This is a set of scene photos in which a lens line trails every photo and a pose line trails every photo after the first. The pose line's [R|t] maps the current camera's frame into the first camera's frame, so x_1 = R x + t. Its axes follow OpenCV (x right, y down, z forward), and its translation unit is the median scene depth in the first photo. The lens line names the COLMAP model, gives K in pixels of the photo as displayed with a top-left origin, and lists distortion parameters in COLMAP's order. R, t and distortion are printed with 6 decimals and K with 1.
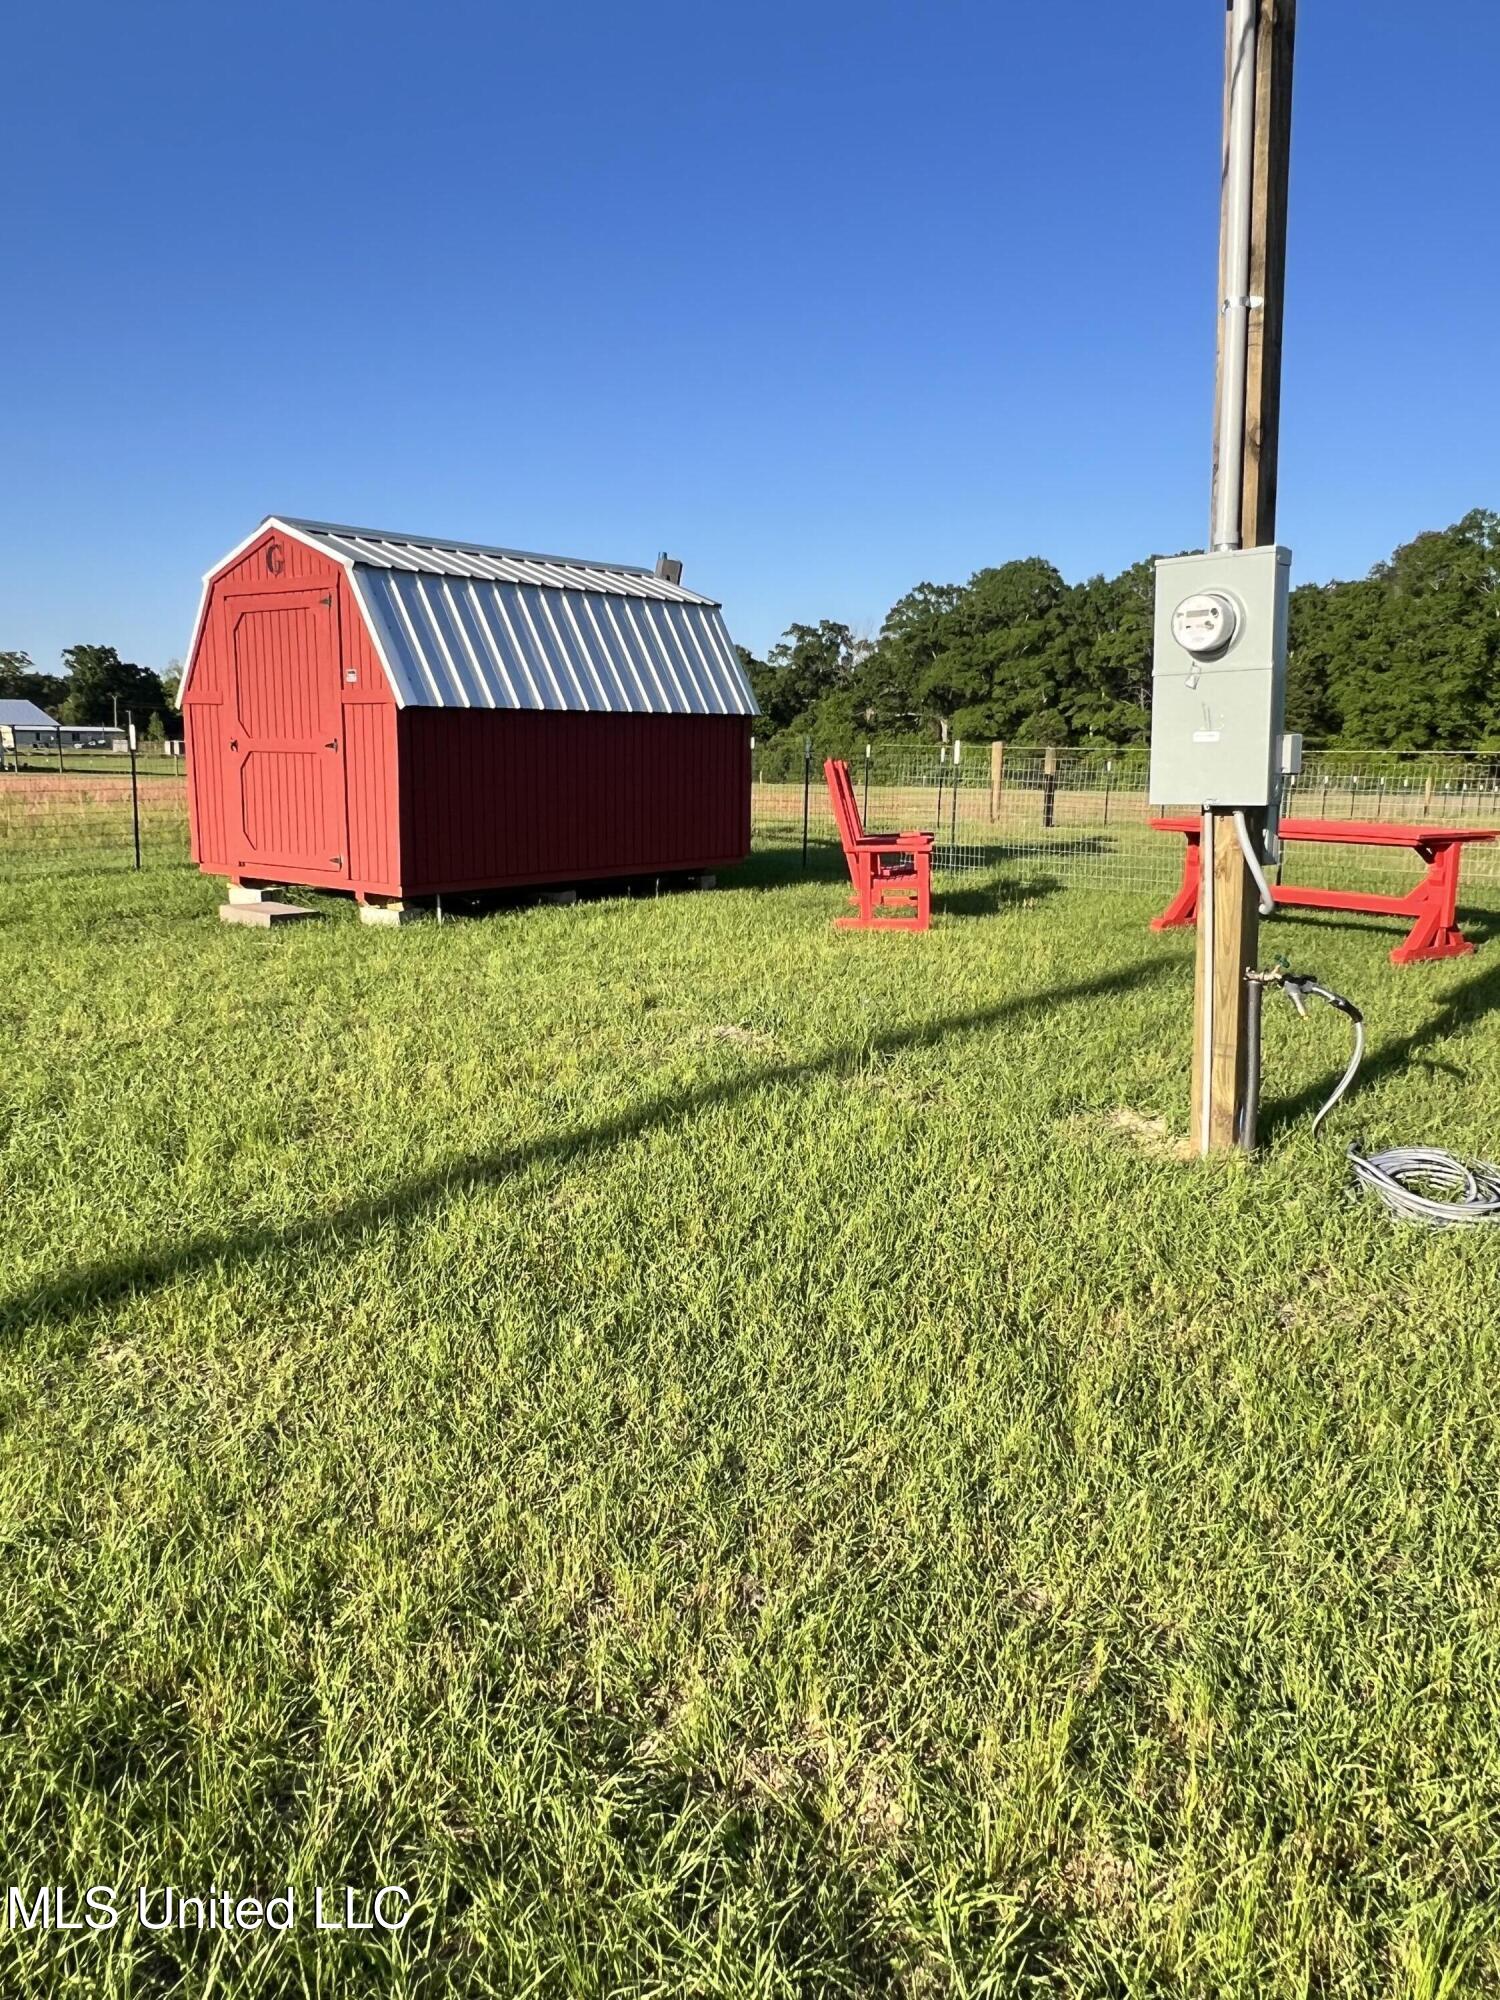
lens RADIAL K [[1446.2, 0, 739.6], [0, 1446.2, 993.1], [0, 0, 1]] dist [0.002054, -0.005767]
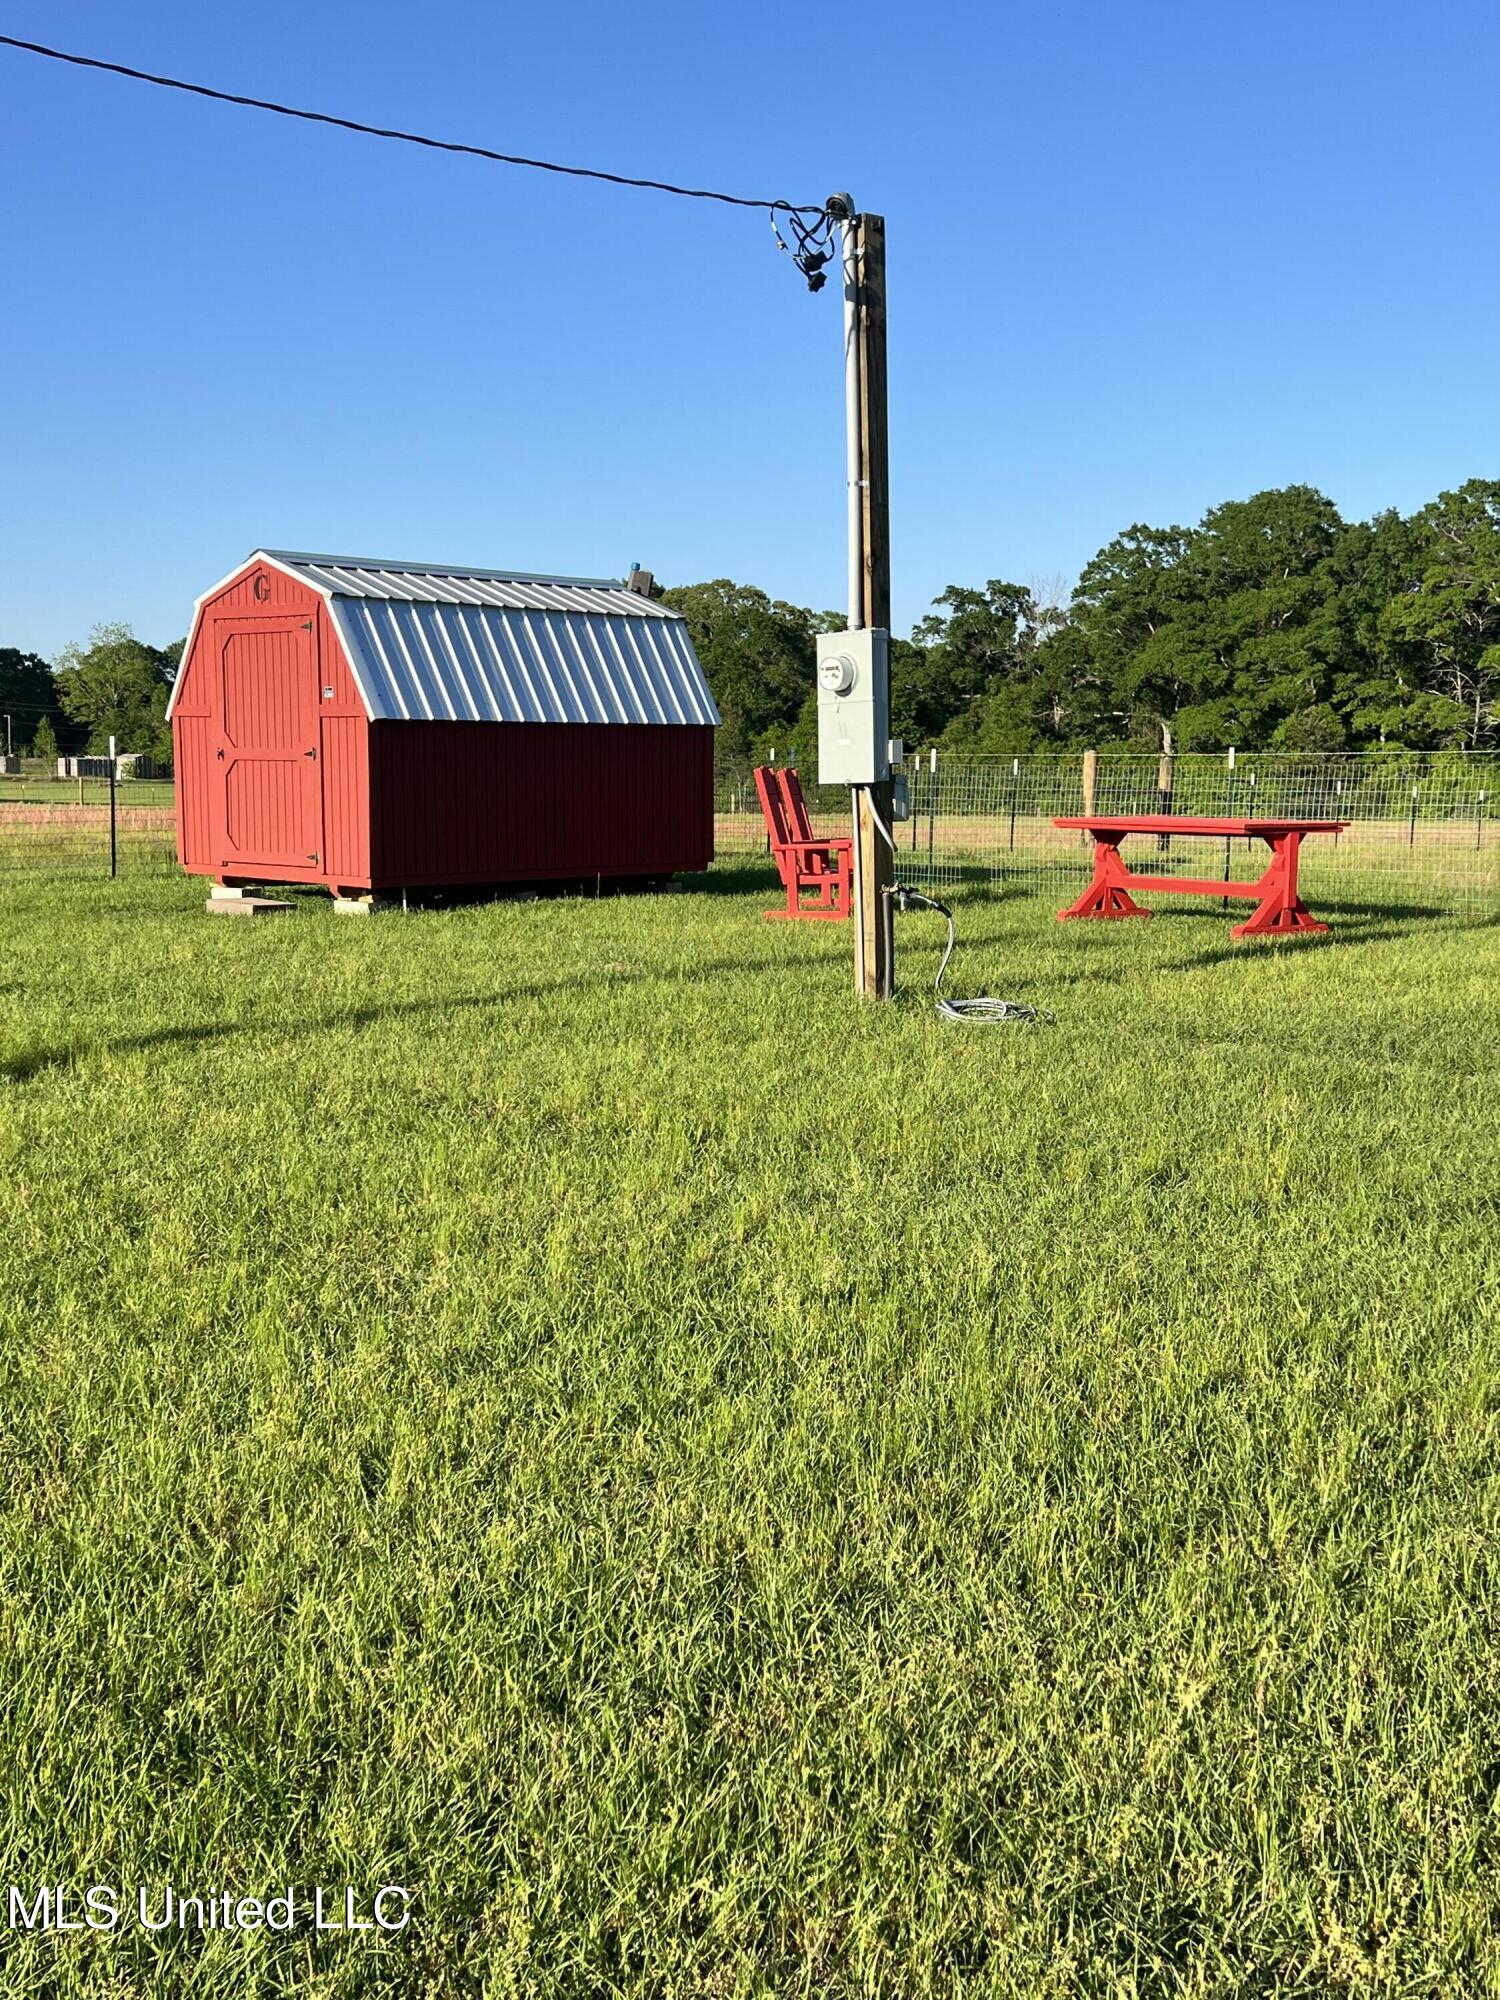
lens RADIAL K [[2166.6, 0, 739.4], [0, 2166.6, 999.1], [0, 0, 1]] dist [0.119670, 0.000000]
pose [[0.997572, 0.001684, -0.069622, 0.146457], [-0.005931, 0.998130, -0.060841, 0.104158], [0.069389, 0.061106, 0.995716, -0.566612]]
